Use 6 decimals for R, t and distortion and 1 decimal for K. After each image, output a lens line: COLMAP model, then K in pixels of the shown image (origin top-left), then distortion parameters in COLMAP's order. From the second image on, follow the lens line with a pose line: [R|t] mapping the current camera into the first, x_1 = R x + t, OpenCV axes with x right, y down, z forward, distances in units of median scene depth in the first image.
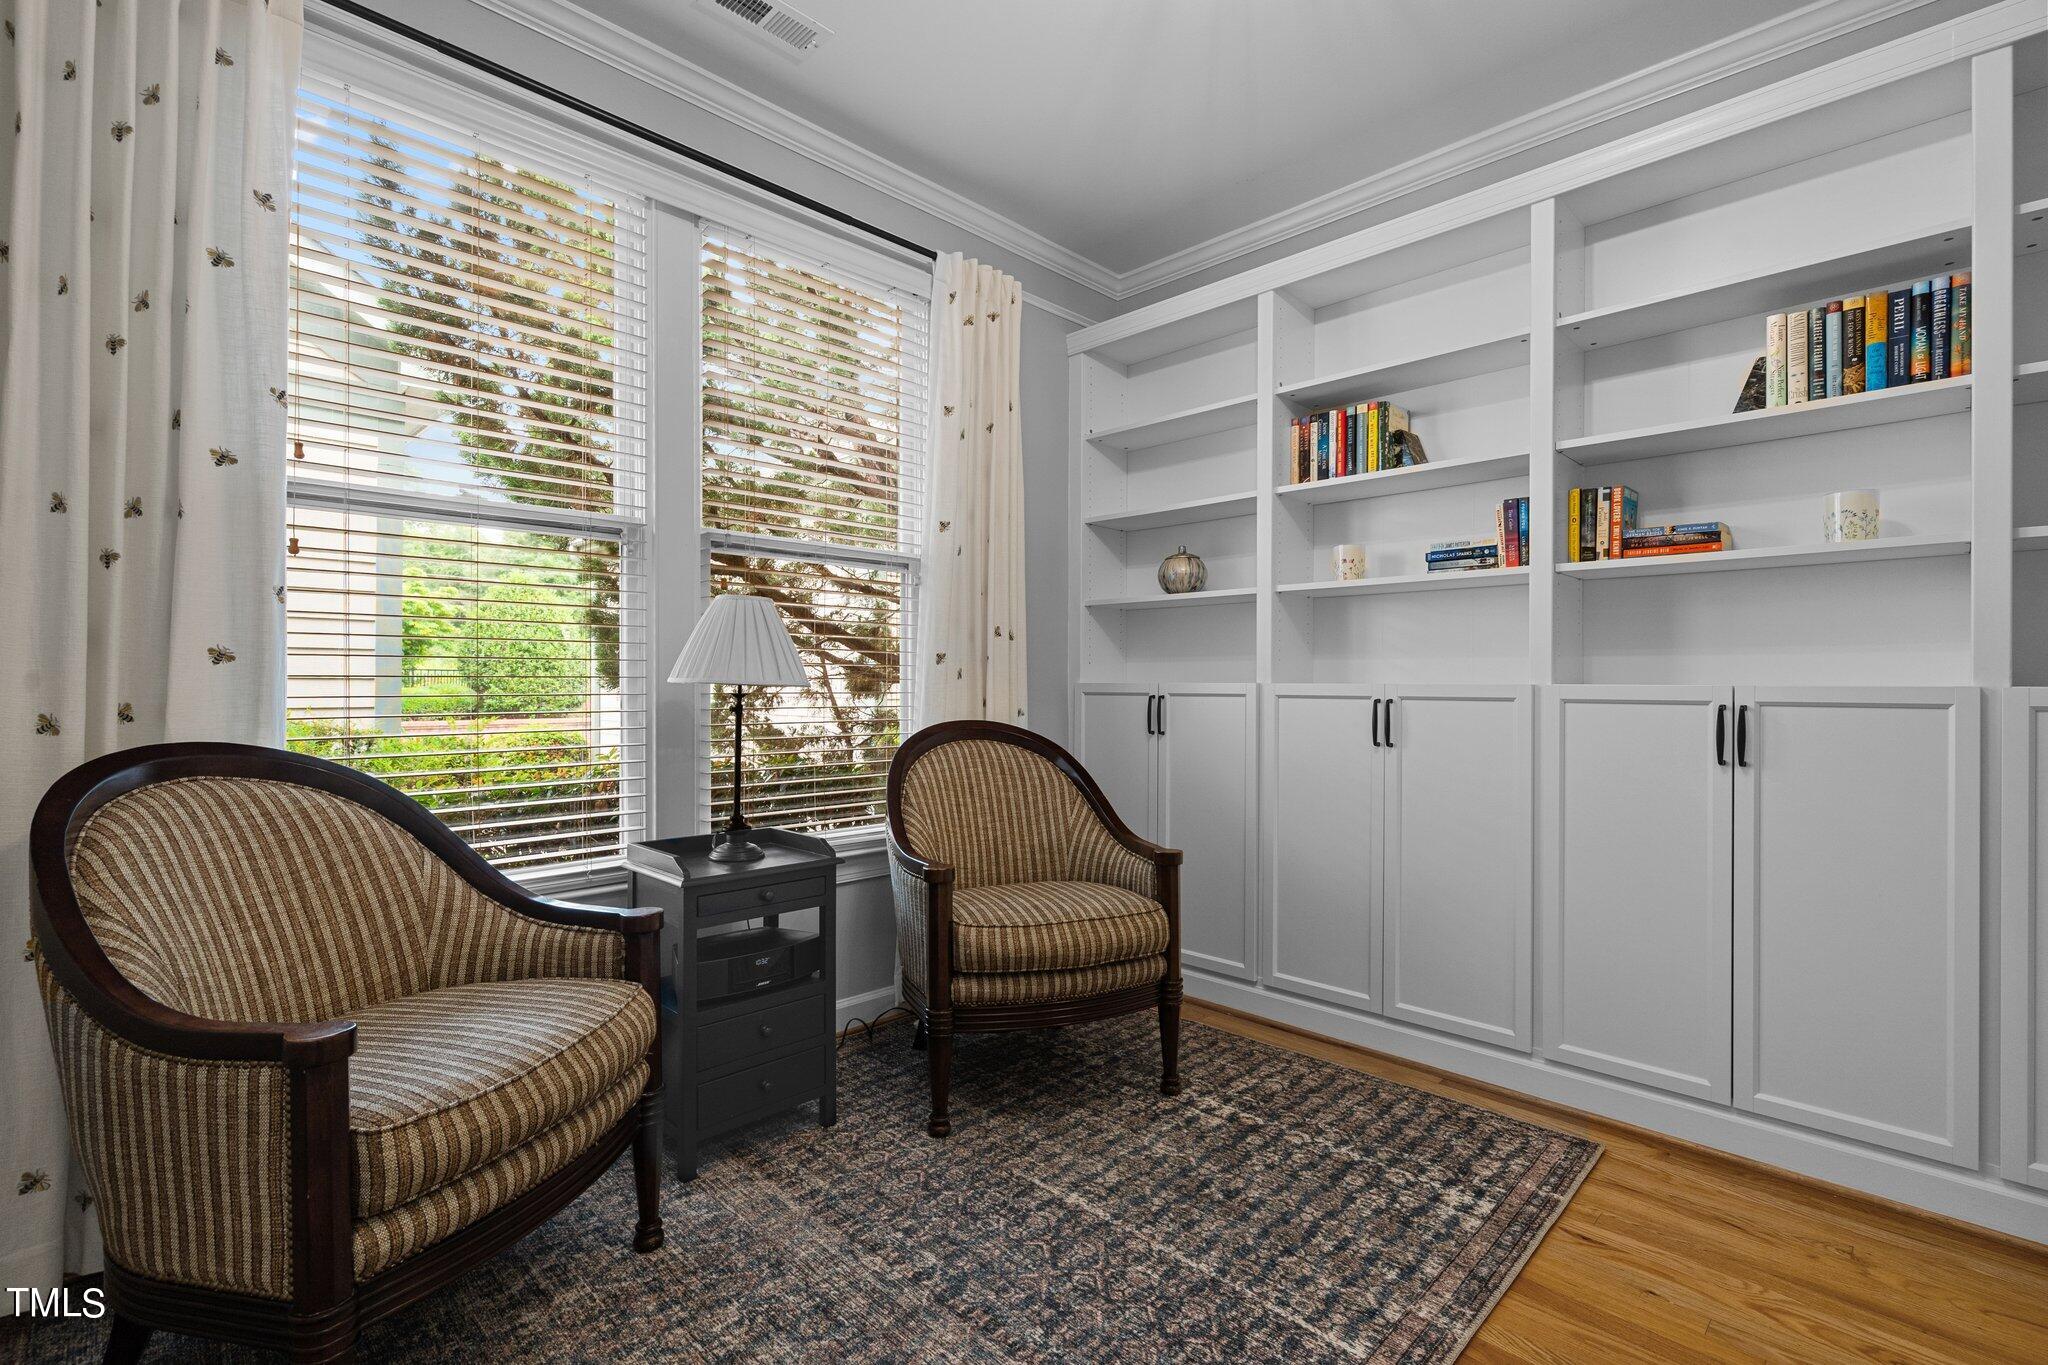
lens RADIAL K [[928.3, 0, 1020.6], [0, 928.3, 683.5], [0, 0, 1]] dist [-0.006677, 0.002629]
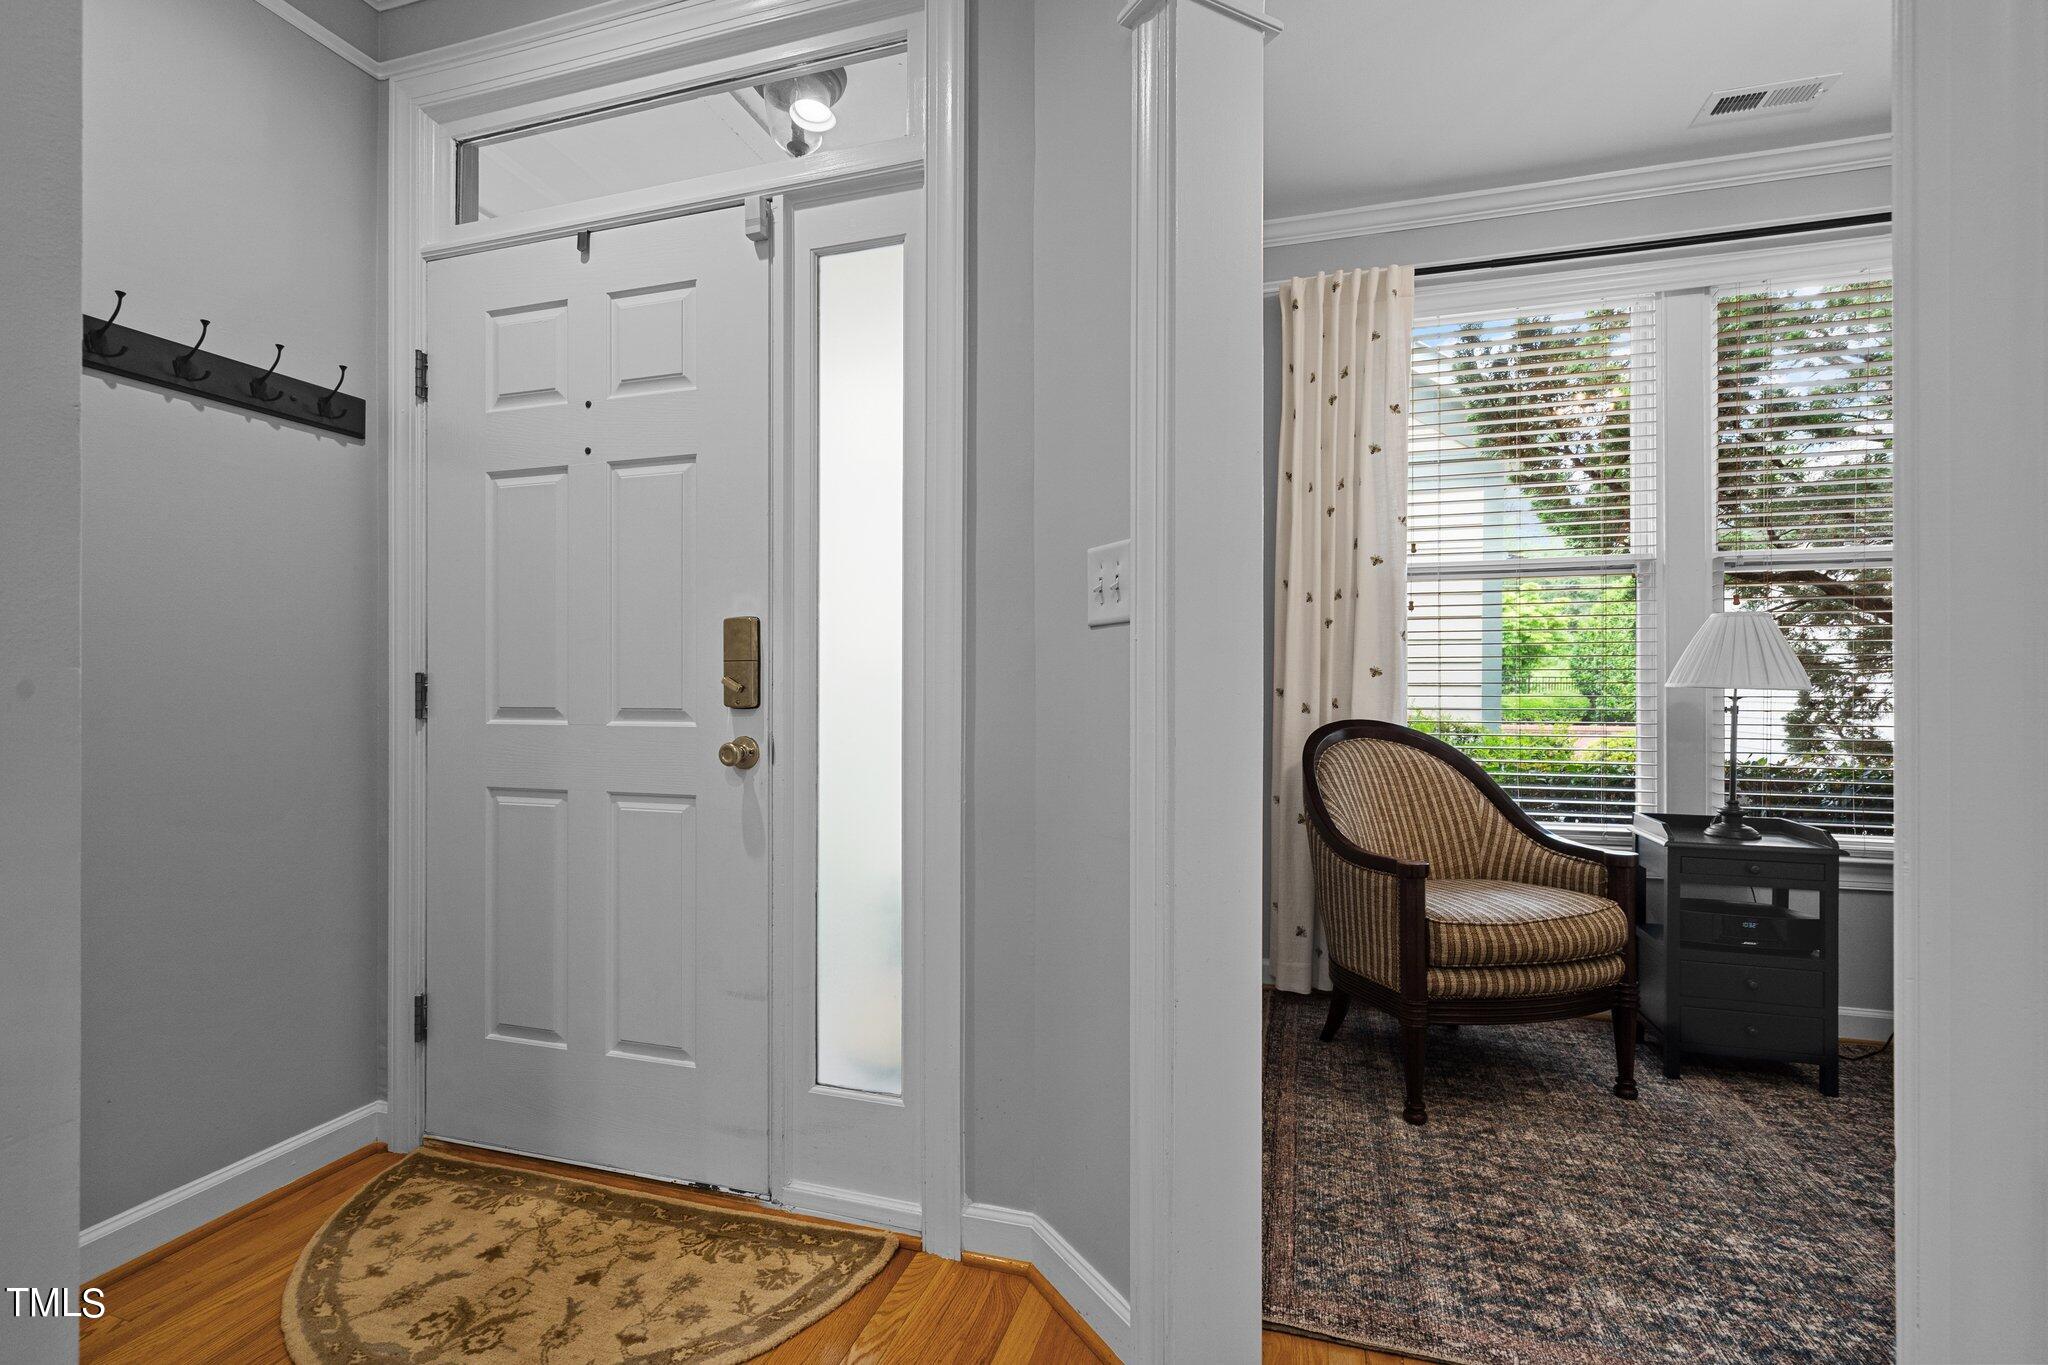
lens RADIAL K [[928.3, 0, 1020.5], [0, 928.3, 685.0], [0, 0, 1]] dist [-0.006677, 0.002629]
pose [[0.464422, -0.004429, -0.885603, 0.399396], [-0.000703, 0.999985, -0.005369, 0.004111], [0.885614, 0.003116, 0.464412, -0.434760]]
